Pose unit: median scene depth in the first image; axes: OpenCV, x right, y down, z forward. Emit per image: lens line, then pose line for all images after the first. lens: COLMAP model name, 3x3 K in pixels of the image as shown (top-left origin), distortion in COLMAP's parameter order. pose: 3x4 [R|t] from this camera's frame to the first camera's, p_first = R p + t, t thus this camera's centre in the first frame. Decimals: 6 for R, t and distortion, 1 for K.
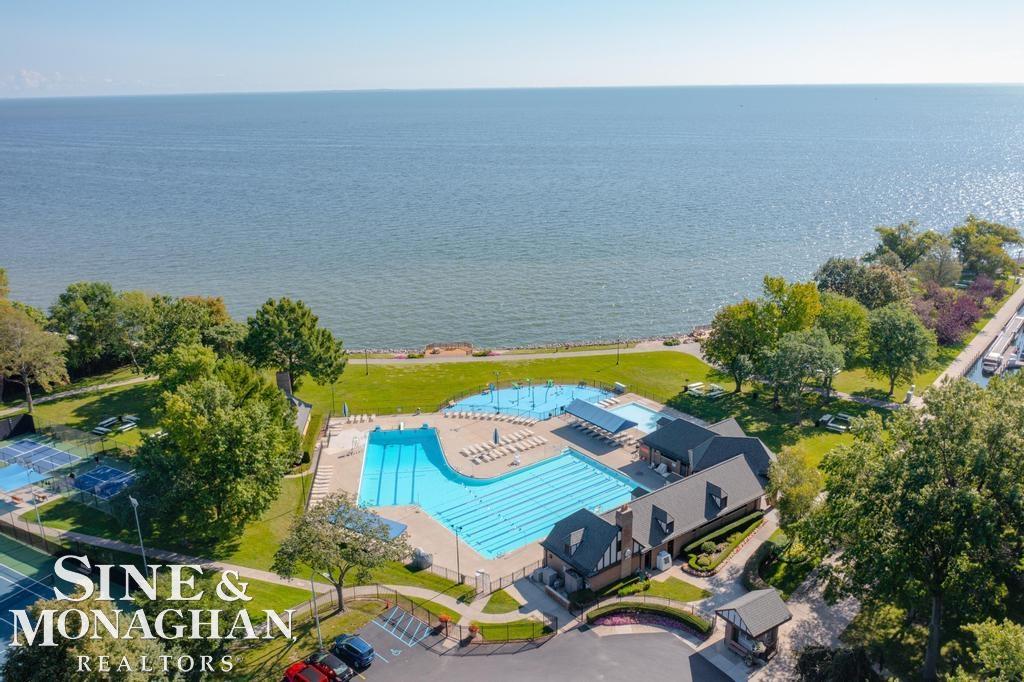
lens RADIAL K [[809.2, 0, 512.0], [0, 809.2, 341.0], [0, 0, 1]] dist [-0.015565, -0.003760]
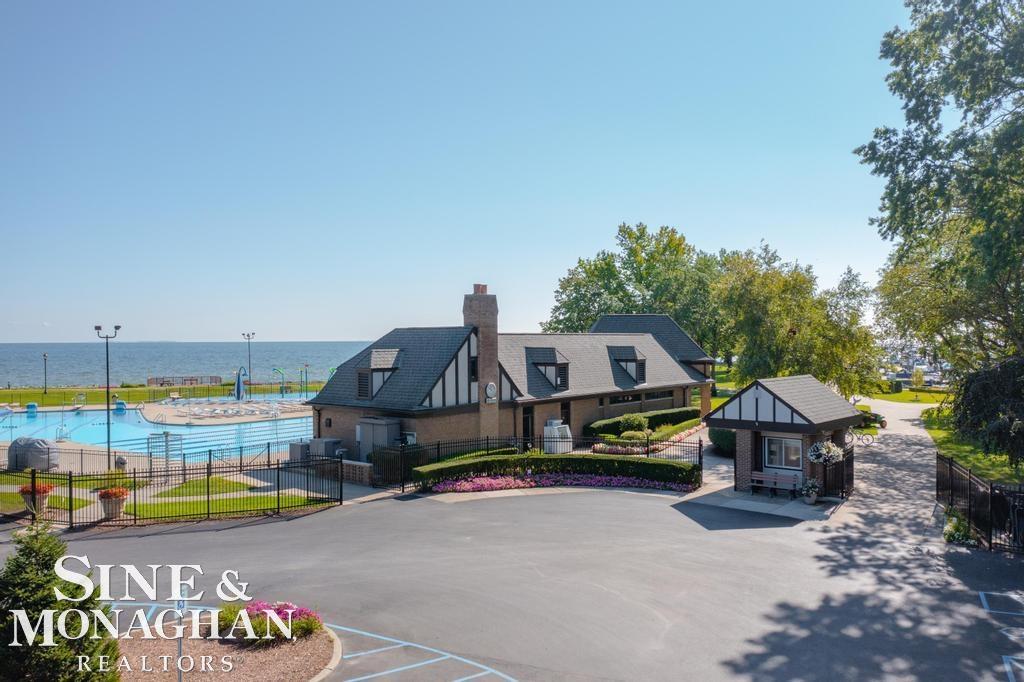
lens RADIAL K [[809.2, 0, 512.0], [0, 809.2, 341.0], [0, 0, 1]] dist [-0.015565, -0.003760]
pose [[0.966545, 0.010911, 0.256267, 0.022256], [0.067496, 0.953064, -0.295148, 0.271969], [-0.247459, 0.302571, 0.920443, 0.389999]]
